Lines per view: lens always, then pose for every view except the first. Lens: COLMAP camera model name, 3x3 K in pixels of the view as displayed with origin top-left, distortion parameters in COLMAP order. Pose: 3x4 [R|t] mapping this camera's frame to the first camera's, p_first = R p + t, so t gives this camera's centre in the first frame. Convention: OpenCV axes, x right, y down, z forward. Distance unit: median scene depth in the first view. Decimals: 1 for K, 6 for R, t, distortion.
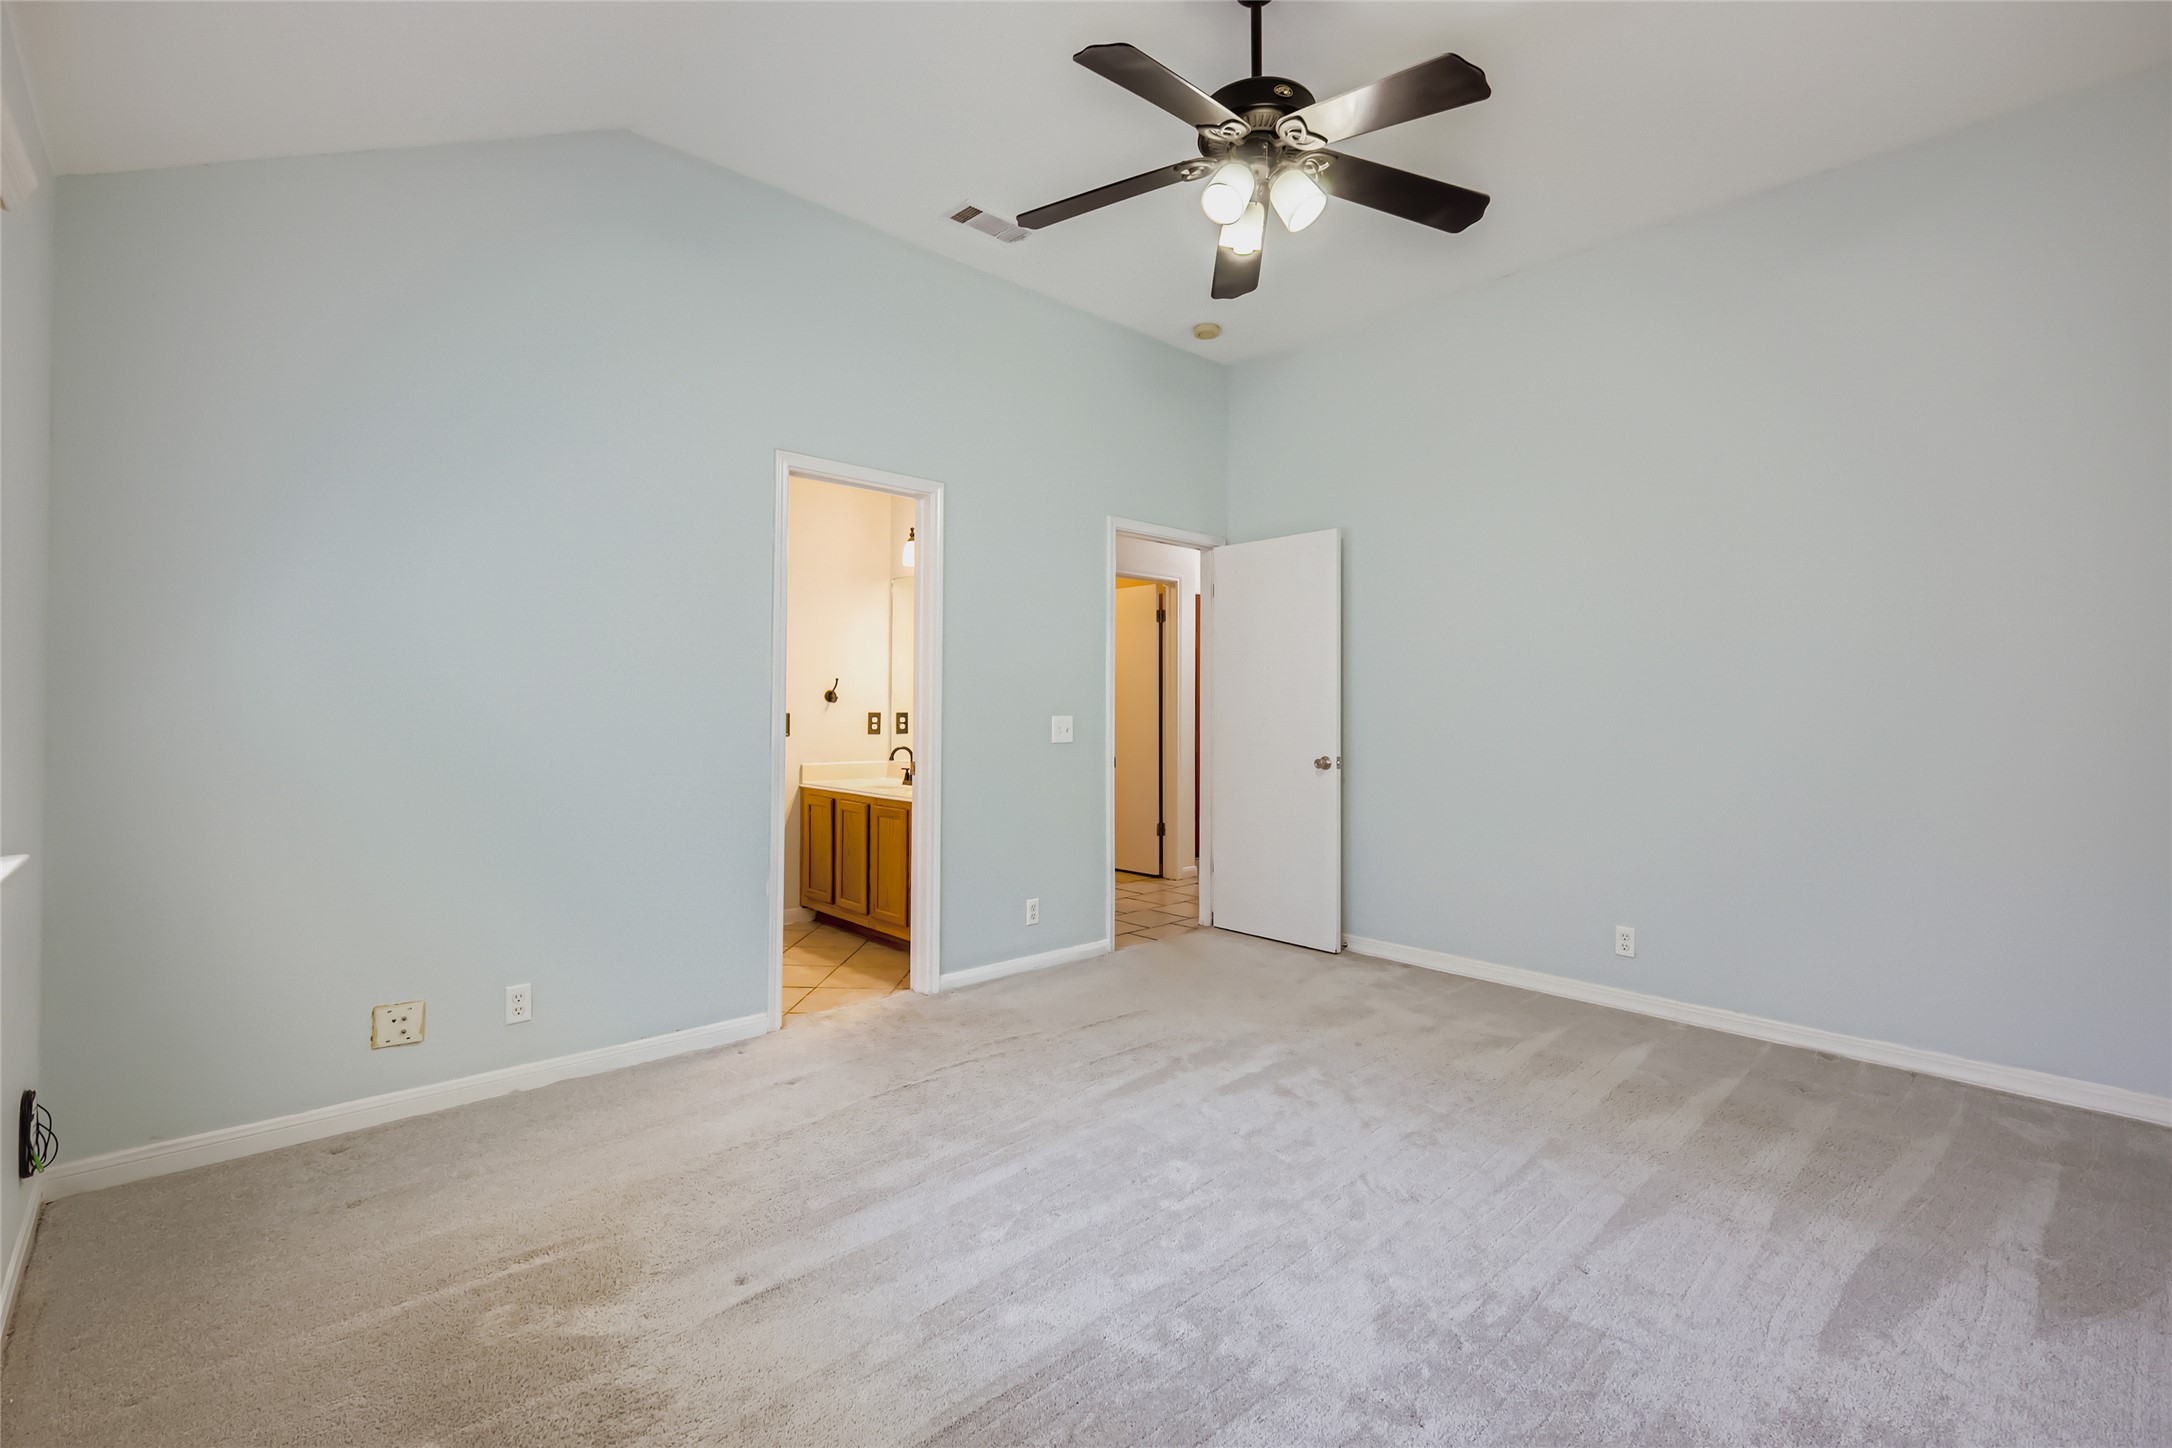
lens RADIAL K [[960.9, 0, 1085.0], [0, 960.9, 720.9], [0, 0, 1]] dist [0.000335, -0.000264]
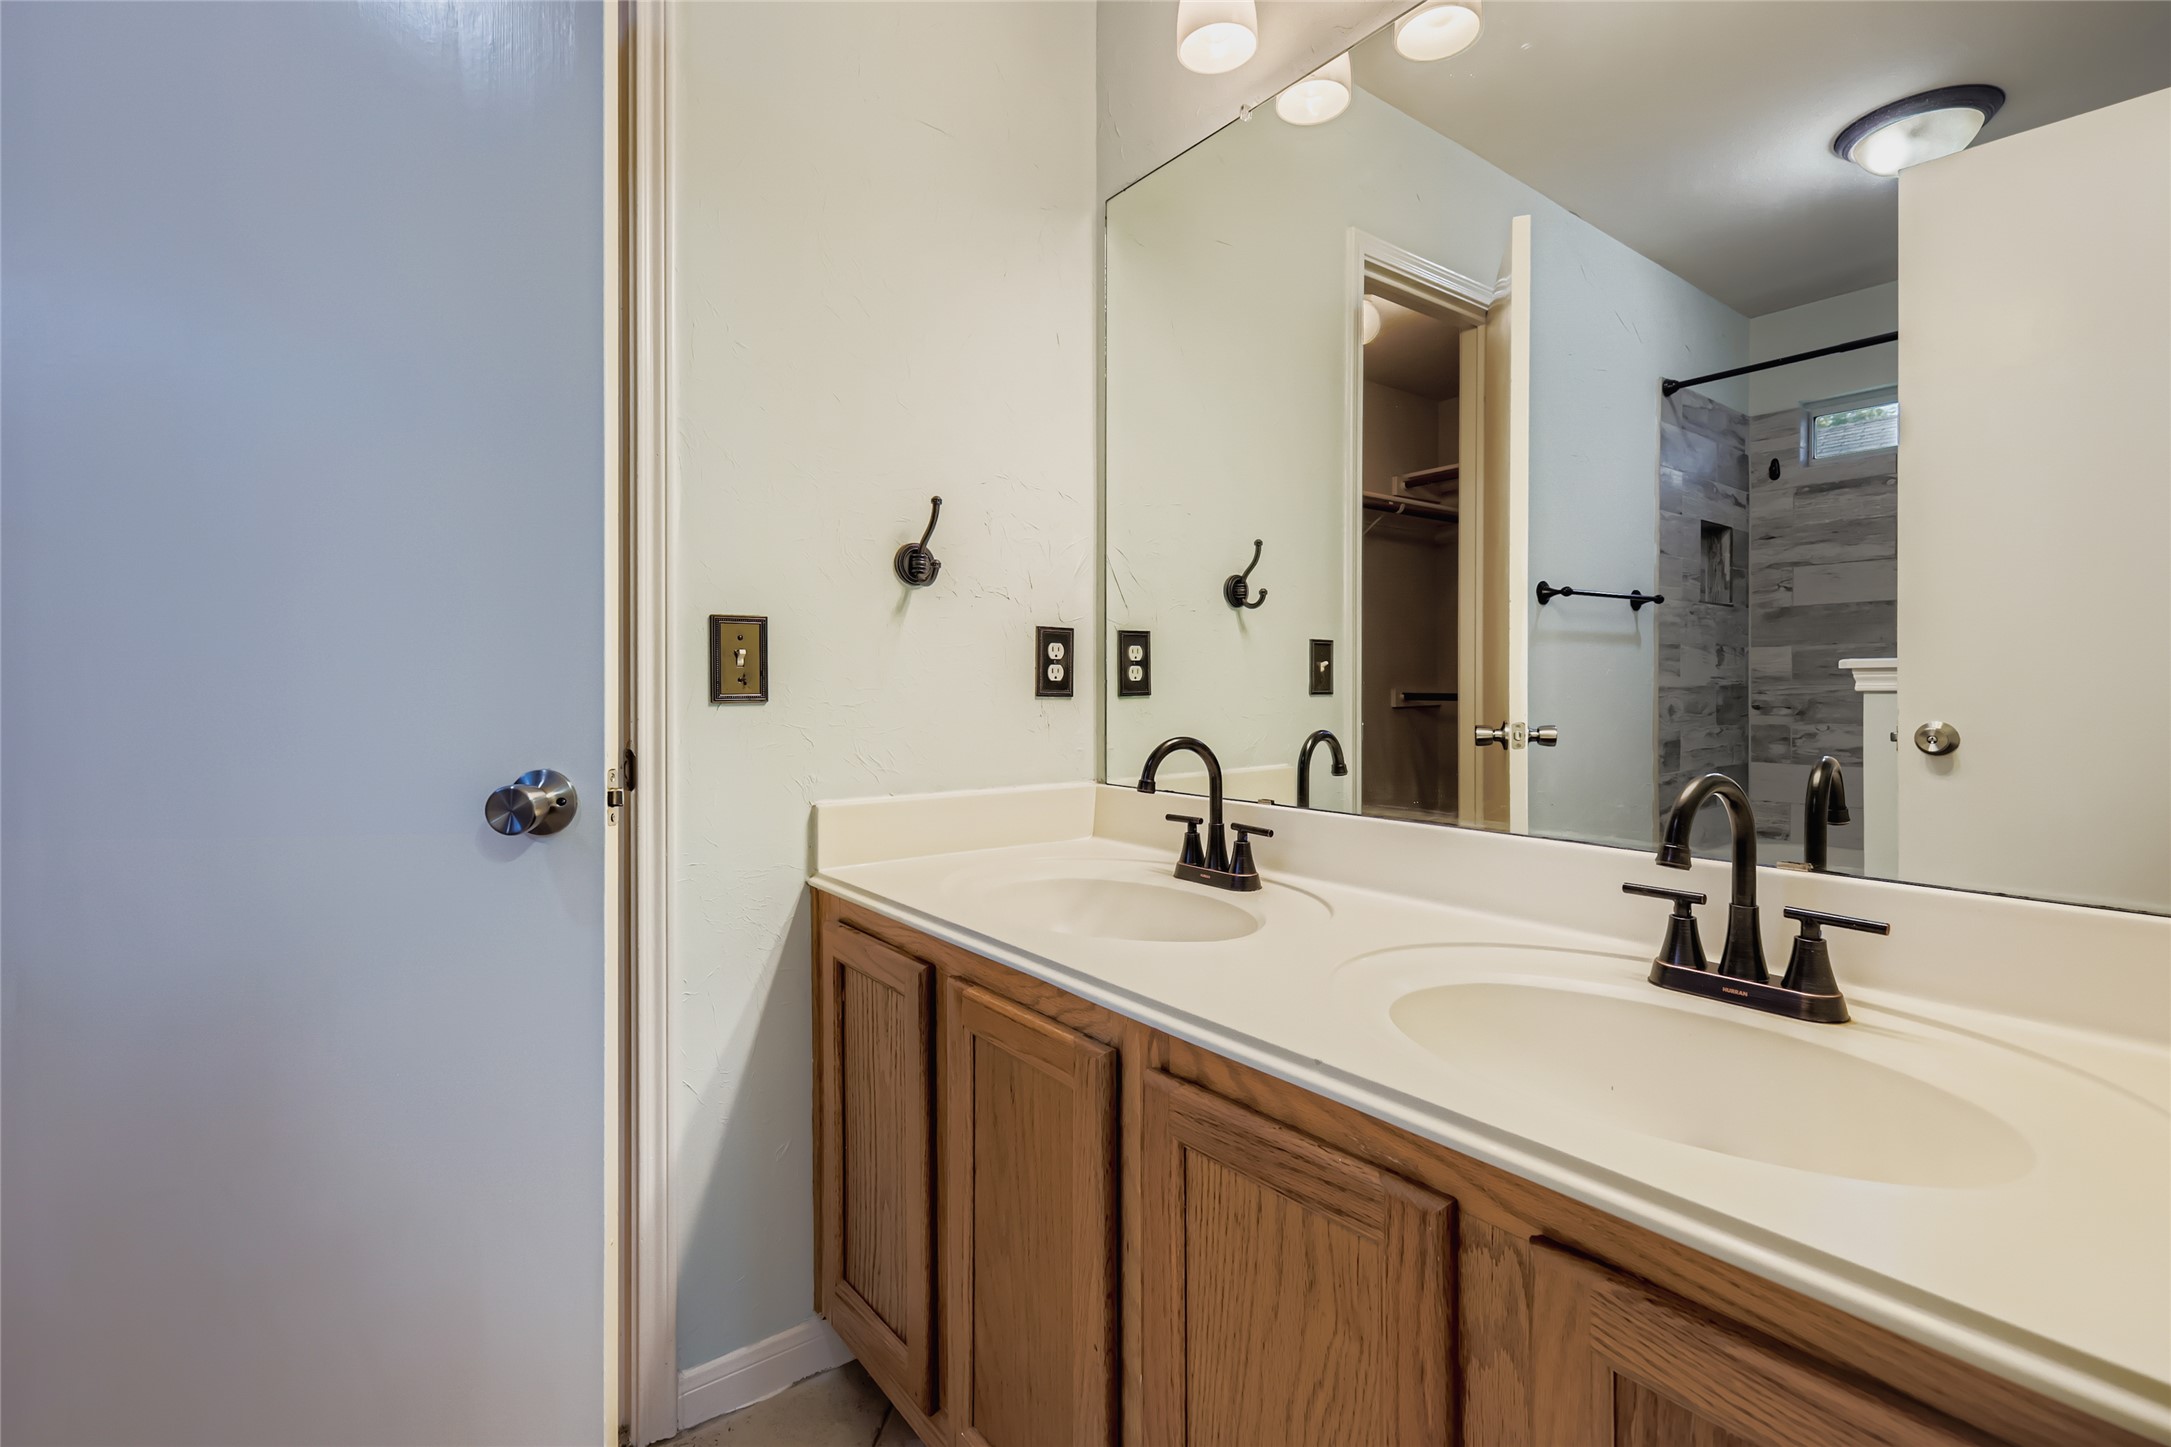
lens RADIAL K [[960.5, 0, 1083.8], [0, 960.5, 713.5], [0, 0, 1]] dist [0.000335, -0.000264]
pose [[0.996692, -0.006342, -0.081027, -0.187561], [0.007039, 0.999941, 0.008312, 0.016756], [0.080969, -0.008854, 0.996677, 0.703112]]
